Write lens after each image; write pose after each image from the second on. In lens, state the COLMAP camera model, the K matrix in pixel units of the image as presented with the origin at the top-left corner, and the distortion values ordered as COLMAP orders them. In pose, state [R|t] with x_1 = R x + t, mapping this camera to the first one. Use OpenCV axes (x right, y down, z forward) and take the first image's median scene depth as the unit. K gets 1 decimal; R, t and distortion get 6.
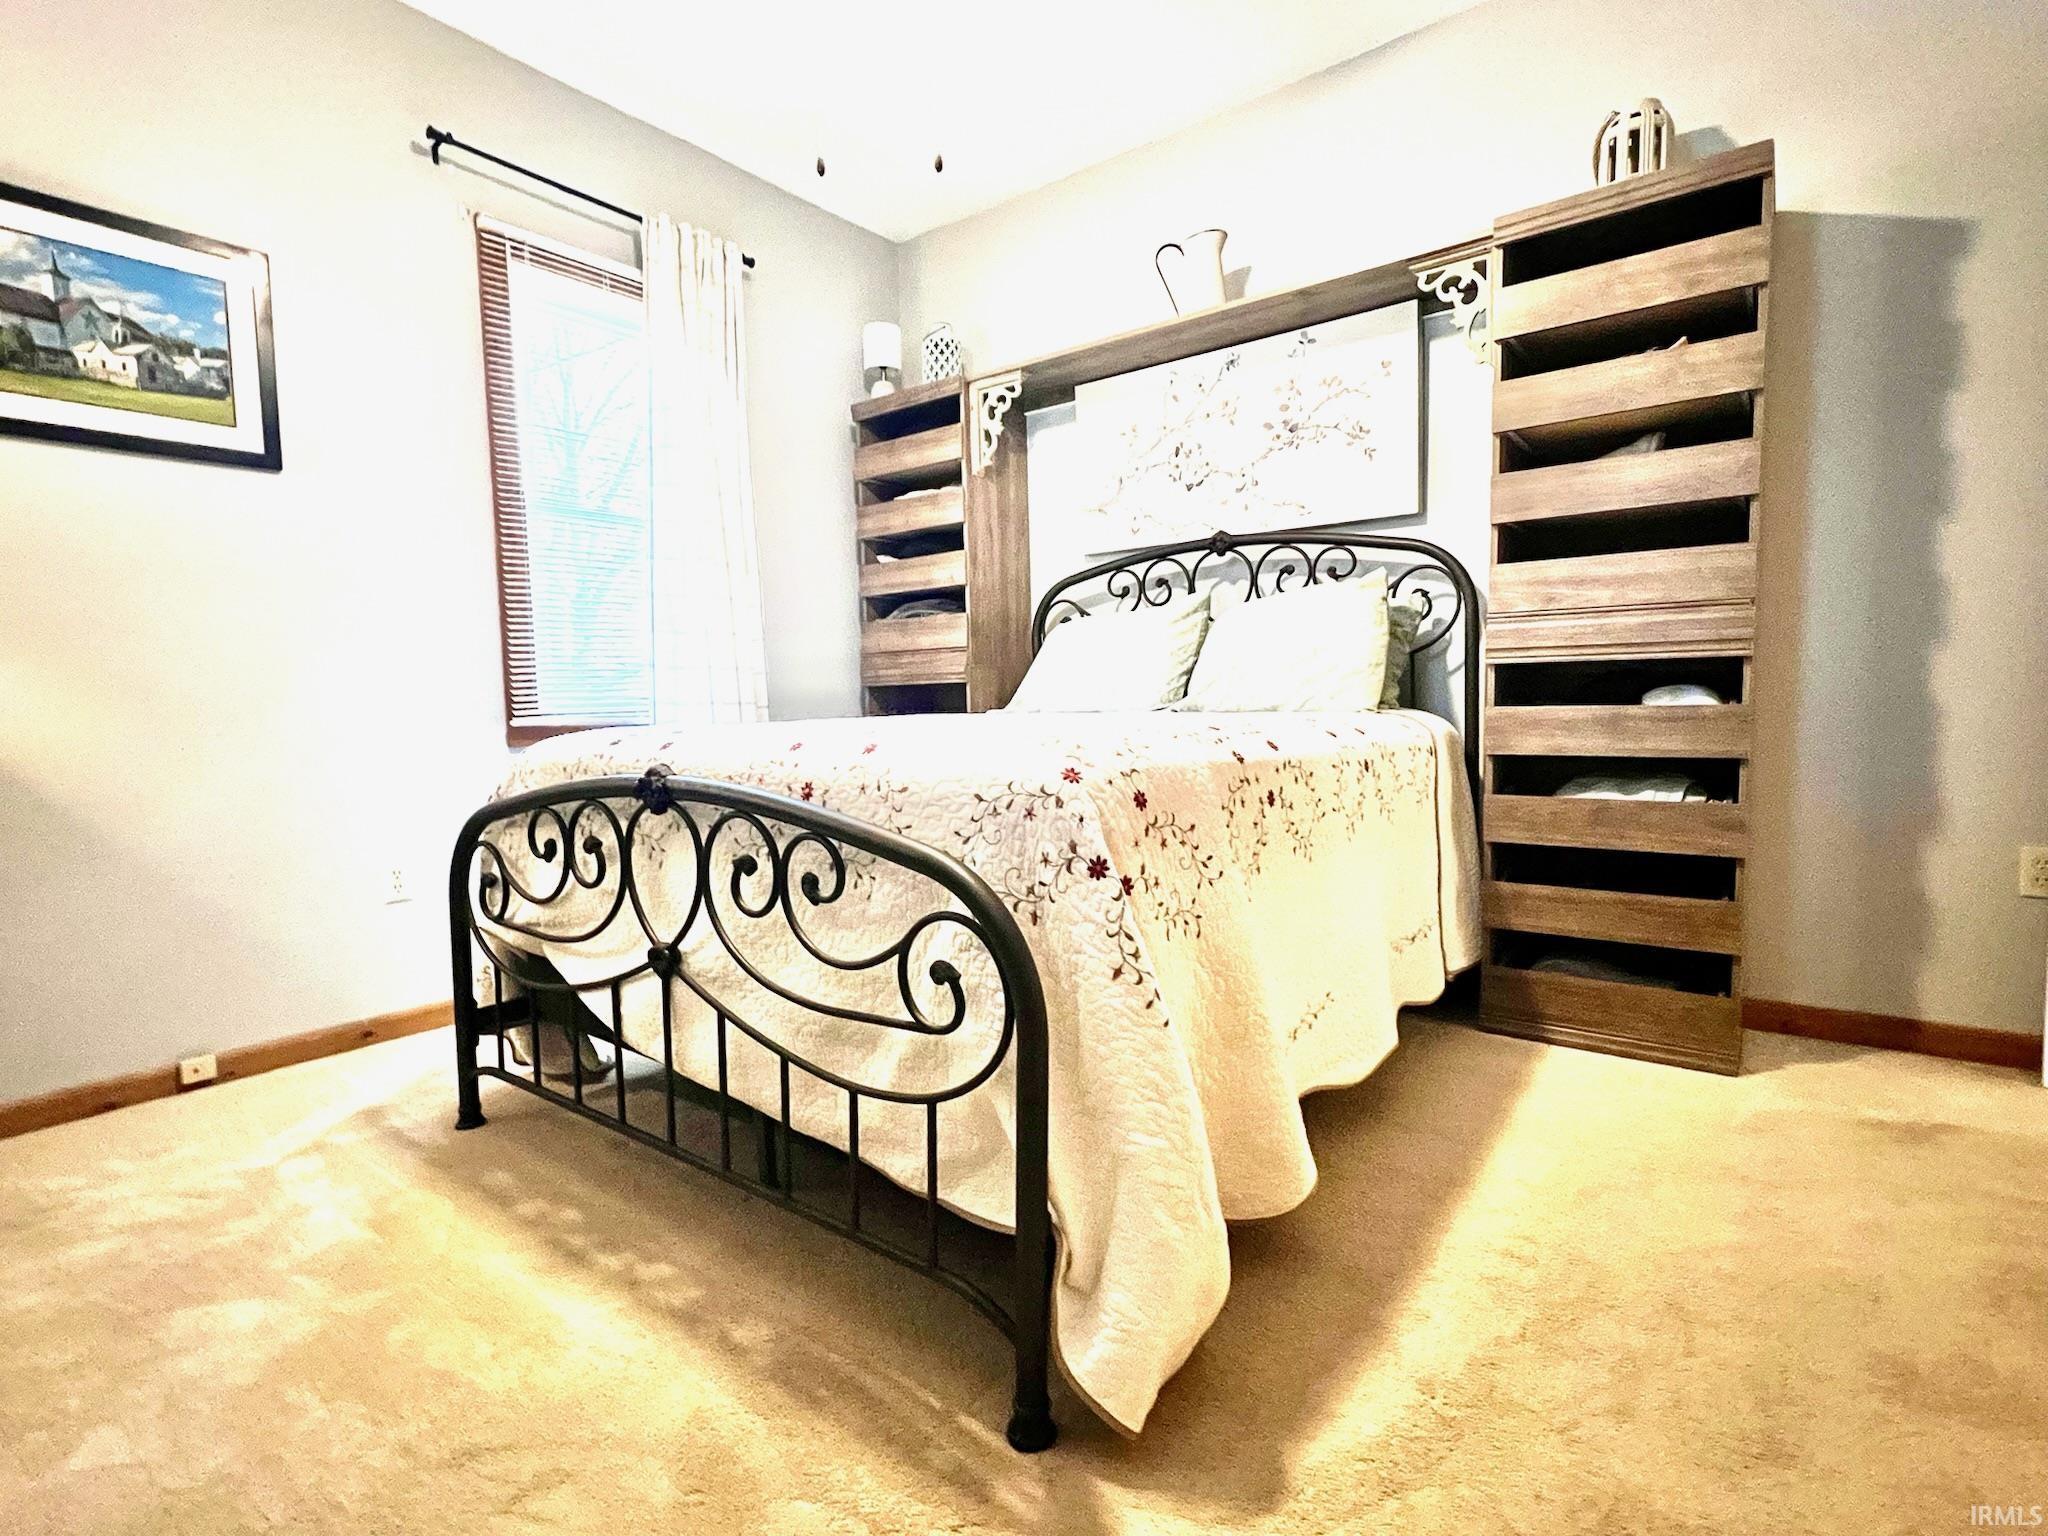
lens RADIAL K [[982.9, 0, 1020.8], [0, 982.9, 771.7], [0, 0, 1]] dist [-0.001513, -0.000403]
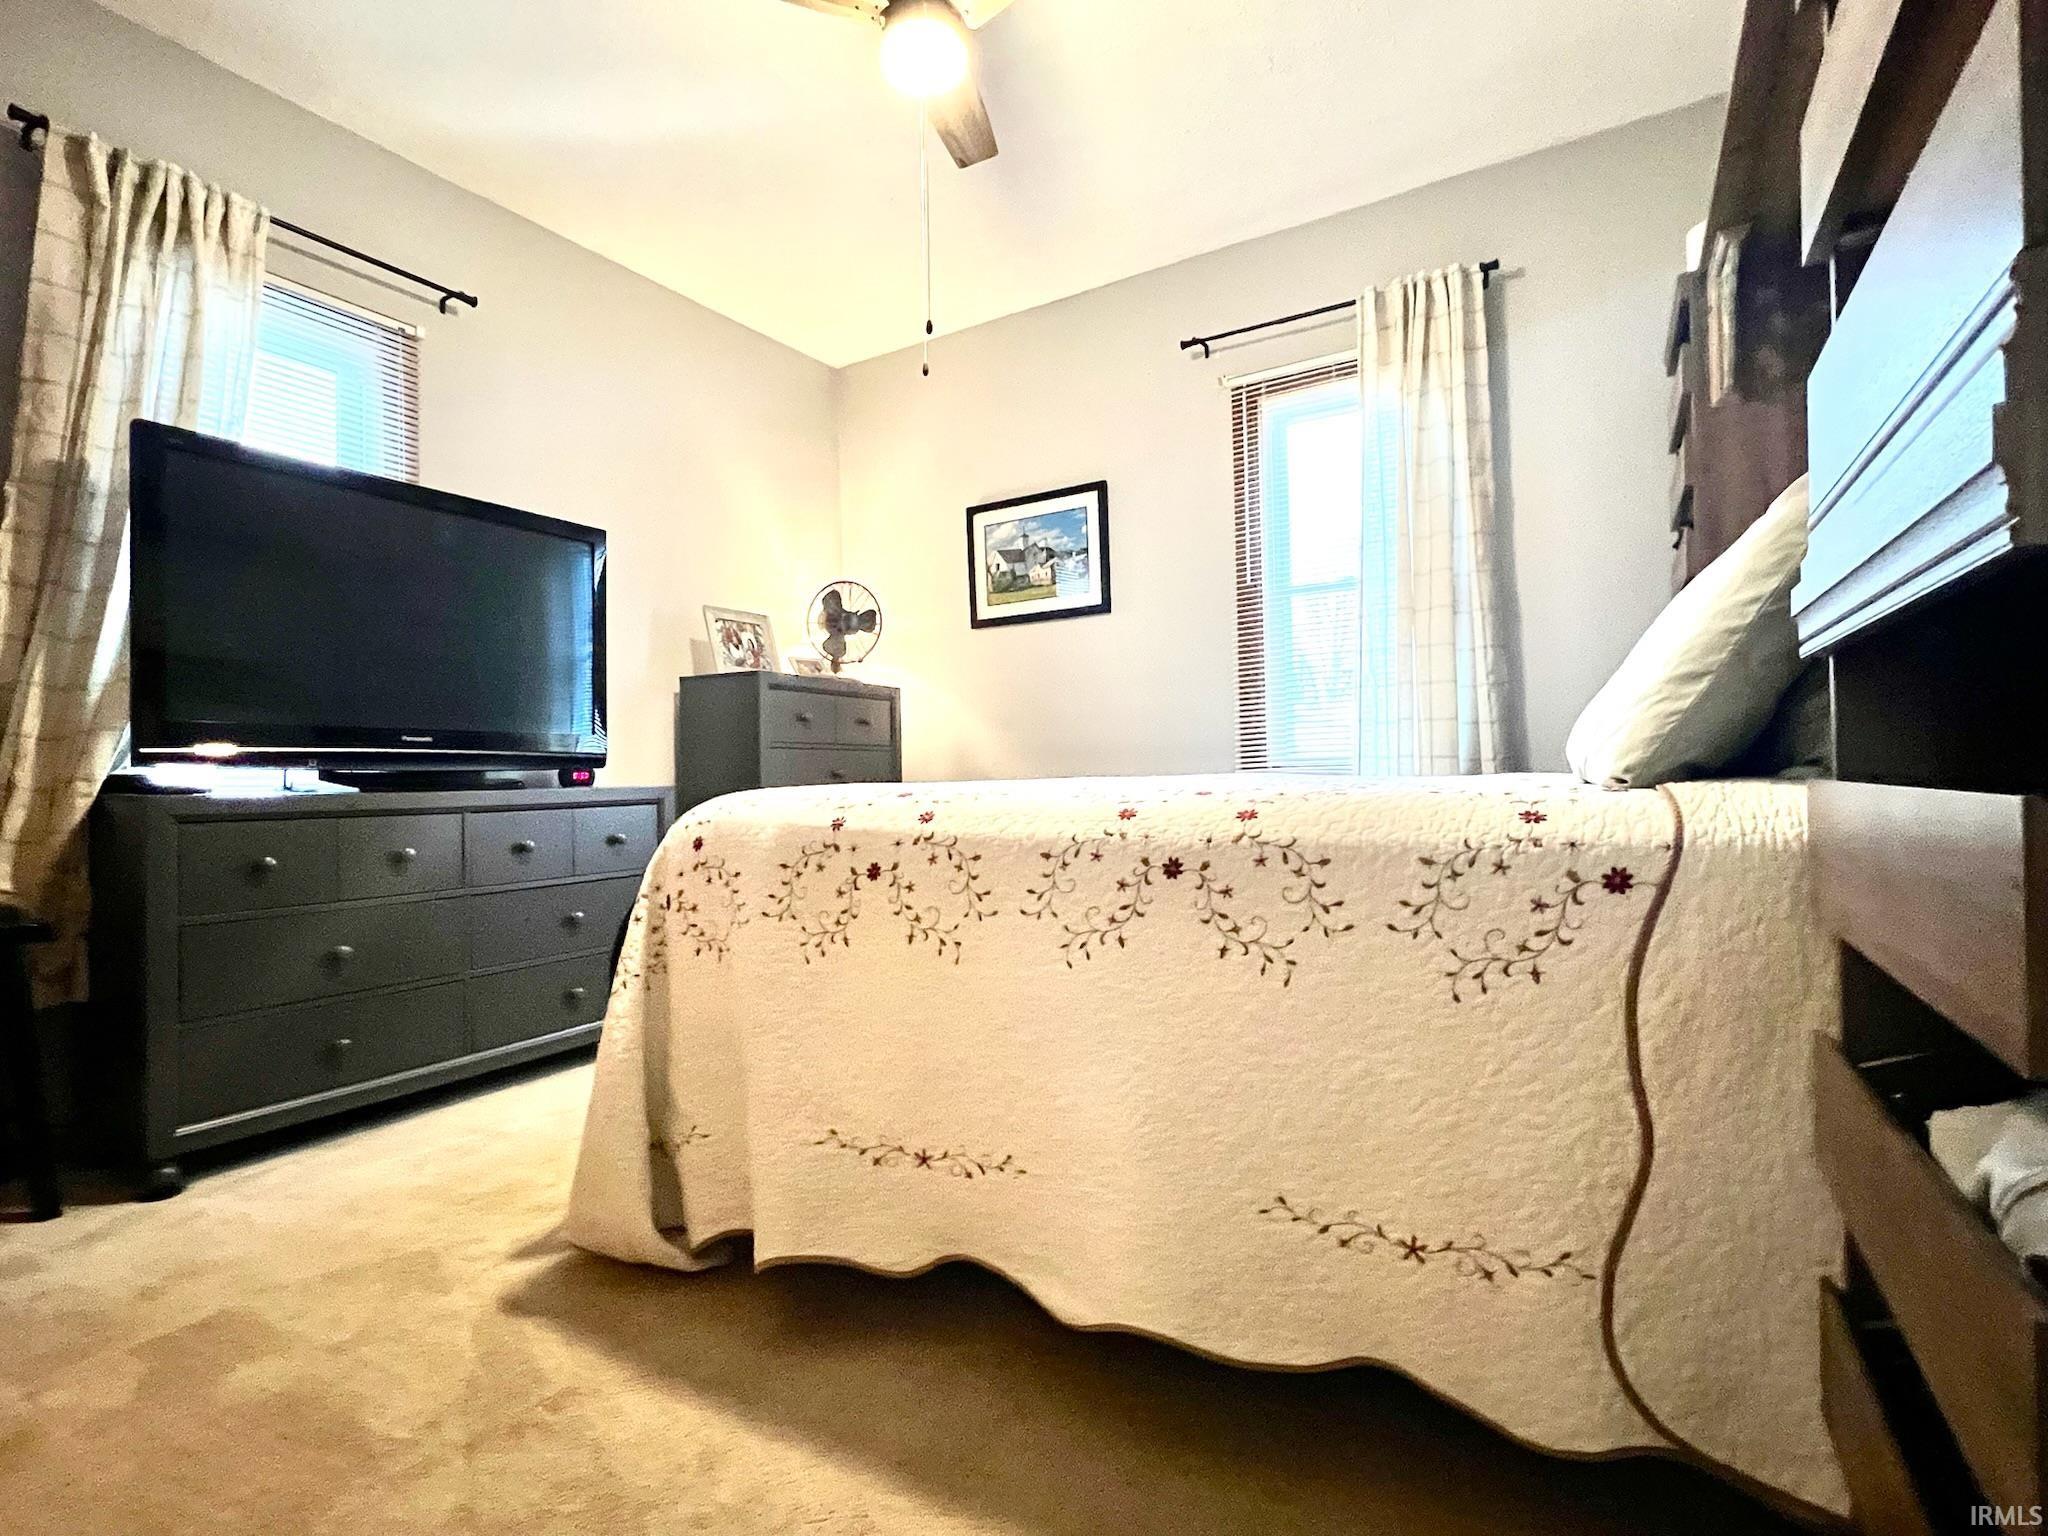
lens RADIAL K [[982.9, 0, 1020.8], [0, 982.9, 771.7], [0, 0, 1]] dist [-0.001513, -0.000403]
pose [[0.118479, 0.015549, -0.992835, 0.896926], [-0.058189, 0.998268, 0.008691, -0.062909], [0.991250, 0.056743, 0.119179, 0.767466]]
